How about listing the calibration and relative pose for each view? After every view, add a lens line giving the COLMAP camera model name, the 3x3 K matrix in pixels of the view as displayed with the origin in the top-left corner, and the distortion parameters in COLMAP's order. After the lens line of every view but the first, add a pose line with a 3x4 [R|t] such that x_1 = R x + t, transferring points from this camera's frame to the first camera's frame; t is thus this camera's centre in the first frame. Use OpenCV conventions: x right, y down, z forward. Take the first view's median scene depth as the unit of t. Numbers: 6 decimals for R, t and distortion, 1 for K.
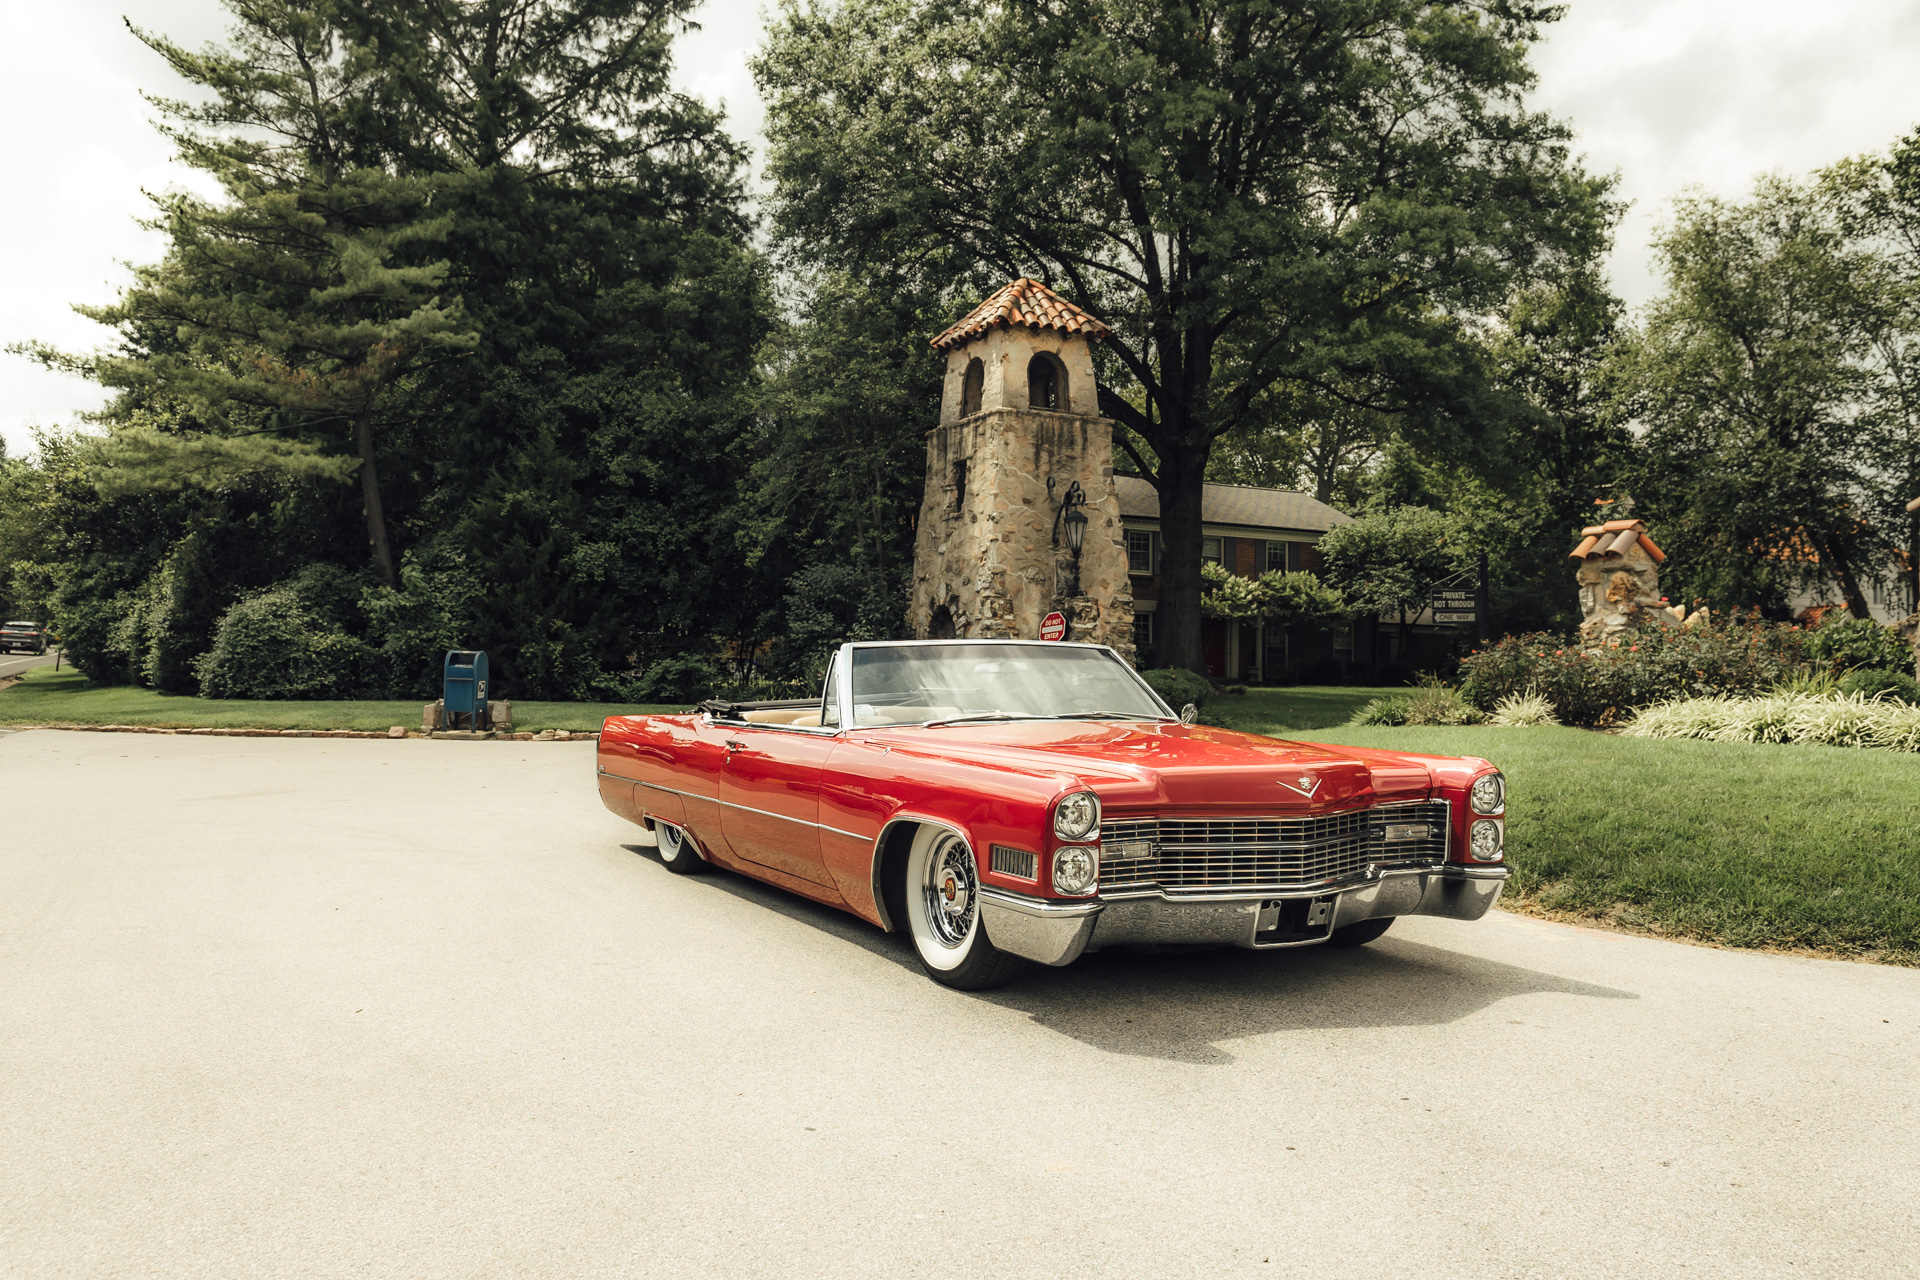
lens RADIAL K [[1508.9, 0, 964.9], [0, 1508.9, 644.2], [0, 0, 1]] dist [-0.088301, 0.078223]
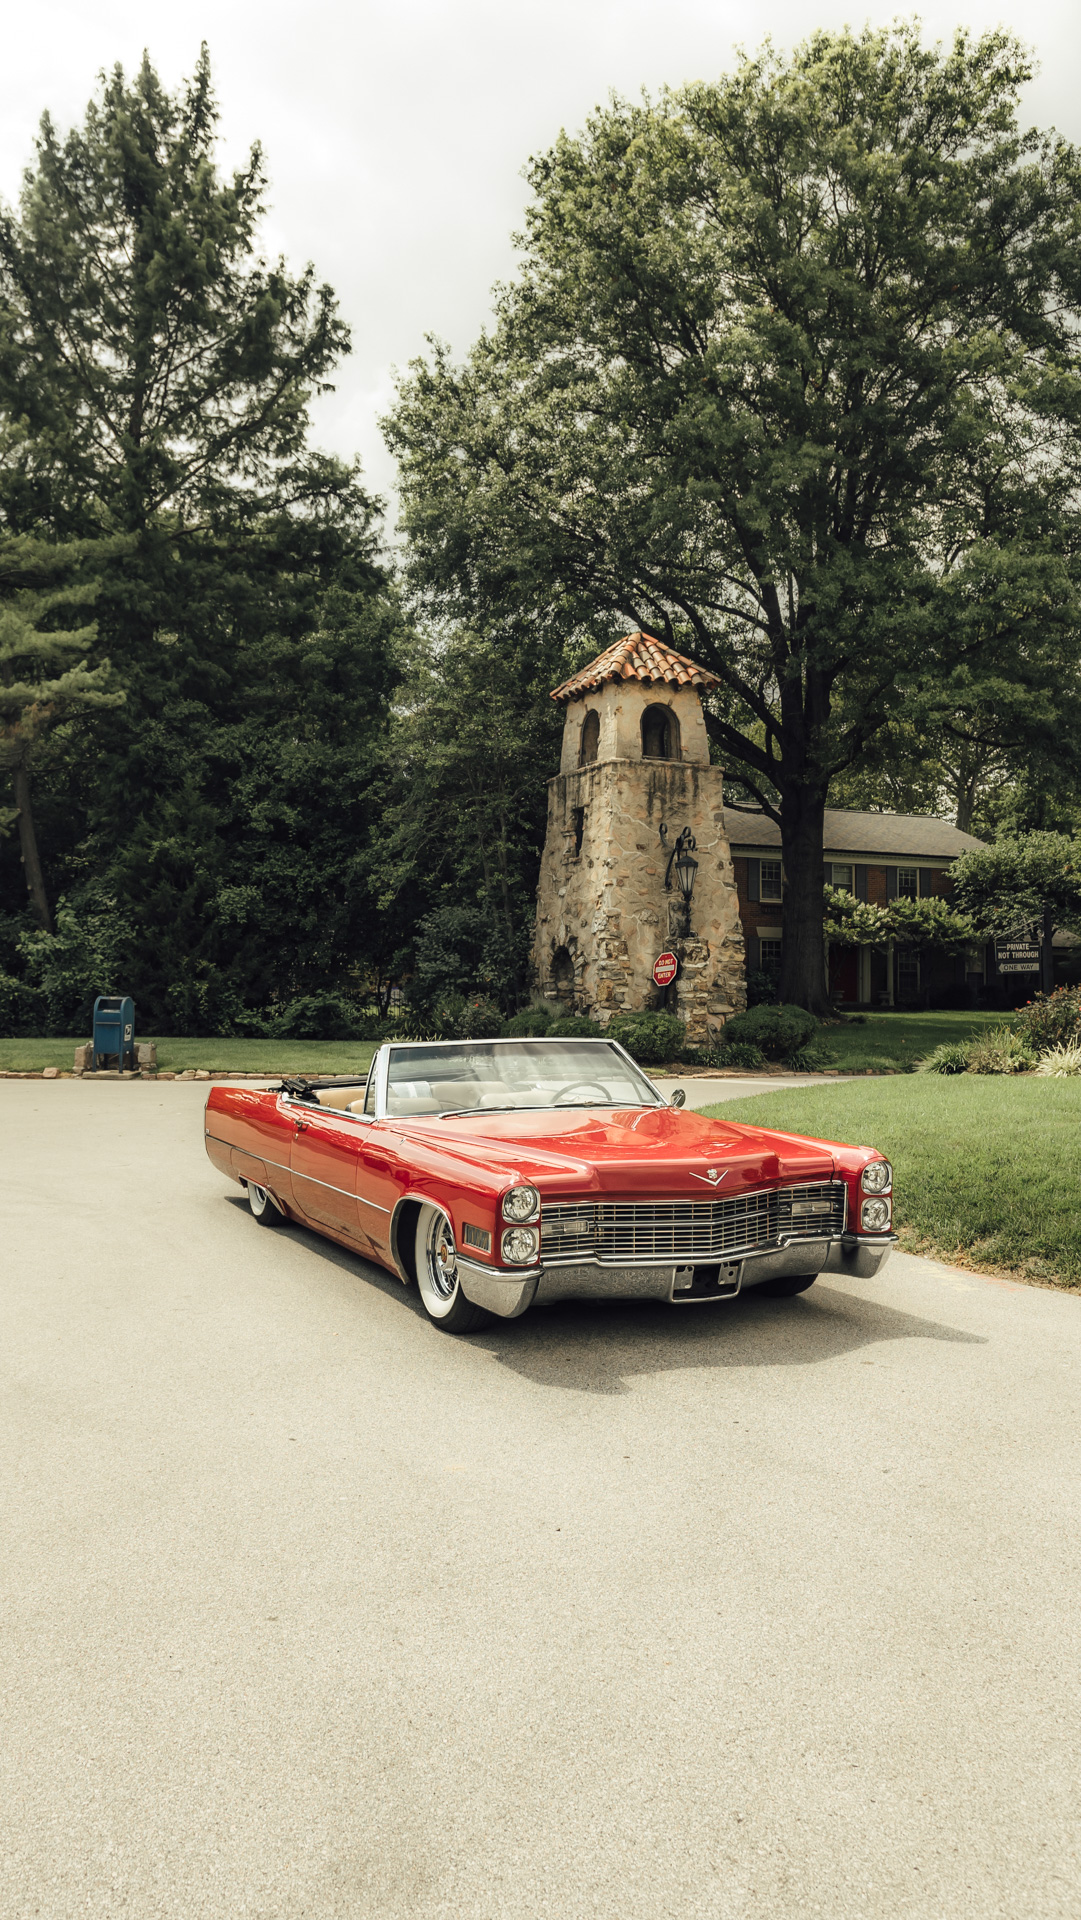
lens RADIAL K [[1508.2, 0, 551.8], [0, 1508.2, 959.5], [0, 0, 1]] dist [-0.089154, 0.076494]
pose [[0.998831, -0.009238, -0.047453, 0.025297], [0.009258, 0.999957, 0.000216, -0.015143], [0.047449, -0.000655, 0.998873, -0.047219]]
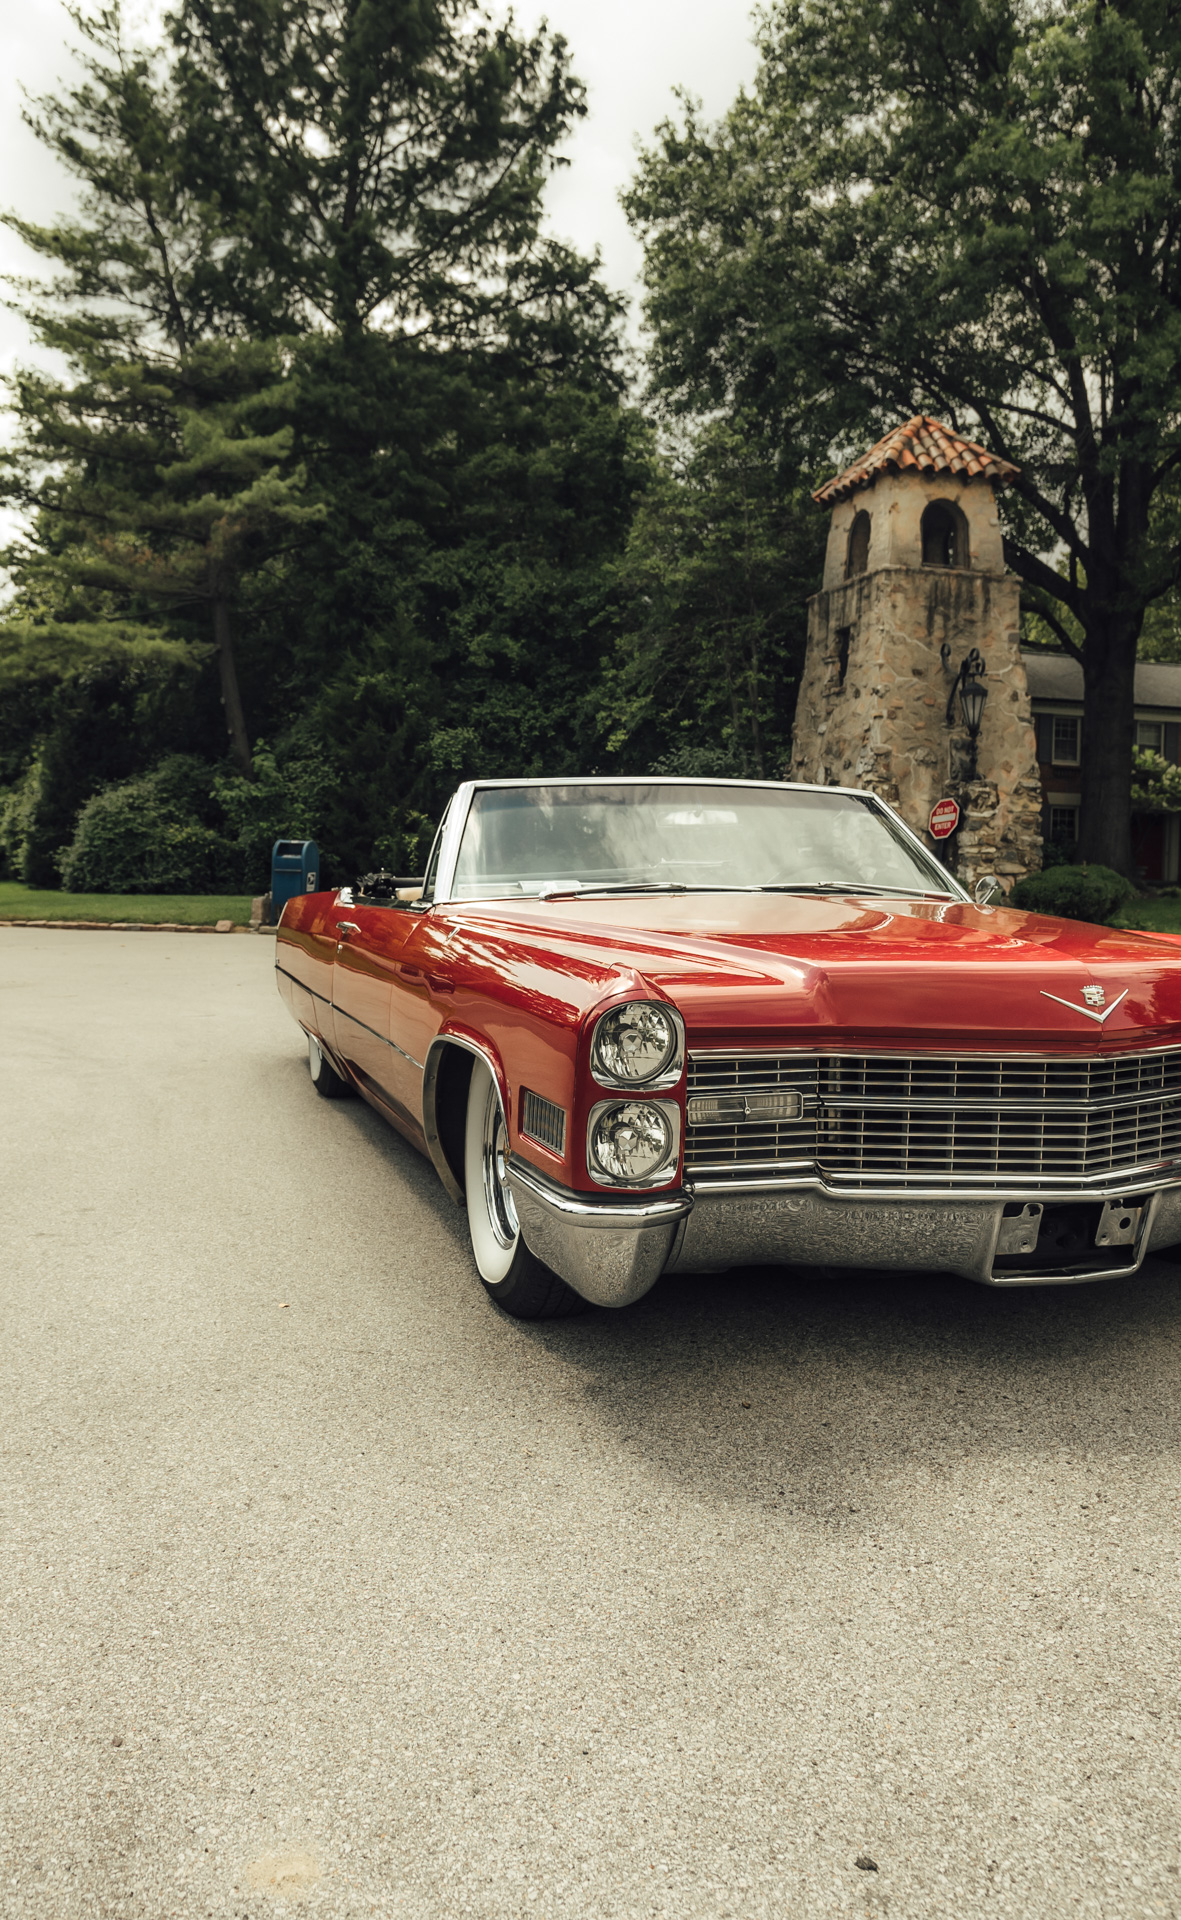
lens RADIAL K [[1546.7, 0, 575.3], [0, 1546.7, 961.2], [0, 0, 1]] dist [-0.091207, 0.077716]
pose [[0.979478, 0.016830, -0.200845, 0.025295], [-0.002028, 0.997280, 0.073678, 0.006427], [0.201539, -0.071759, 0.976848, 0.068046]]
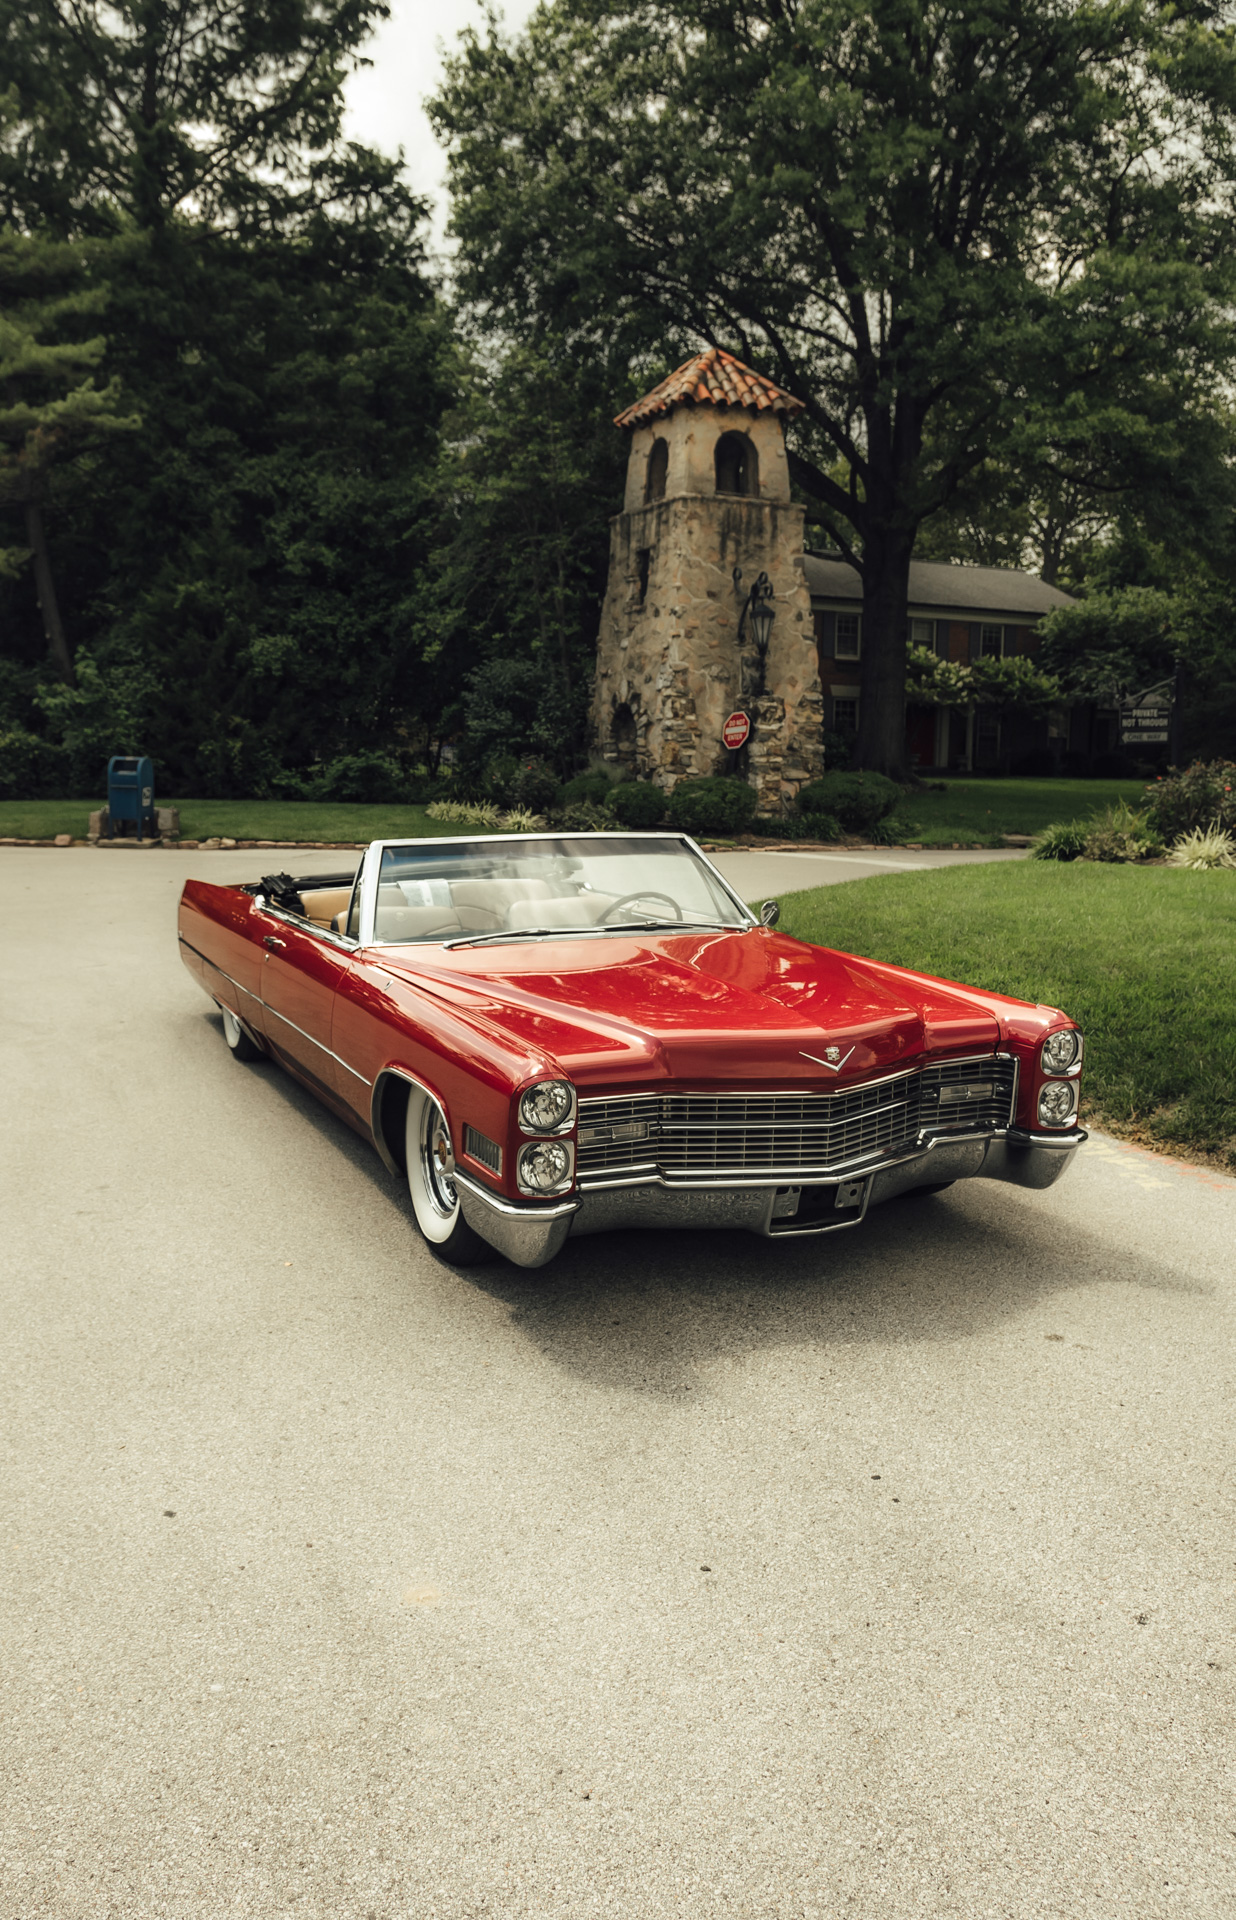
lens RADIAL K [[1507.4, 0, 607.9], [0, 1507.4, 959.2], [0, 0, 1]] dist [-0.087403, 0.075274]
pose [[0.998643, 0.009159, -0.051263, 0.023428], [-0.000845, 0.987133, 0.159899, -0.016562], [0.052068, -0.159639, 0.985801, 0.024364]]
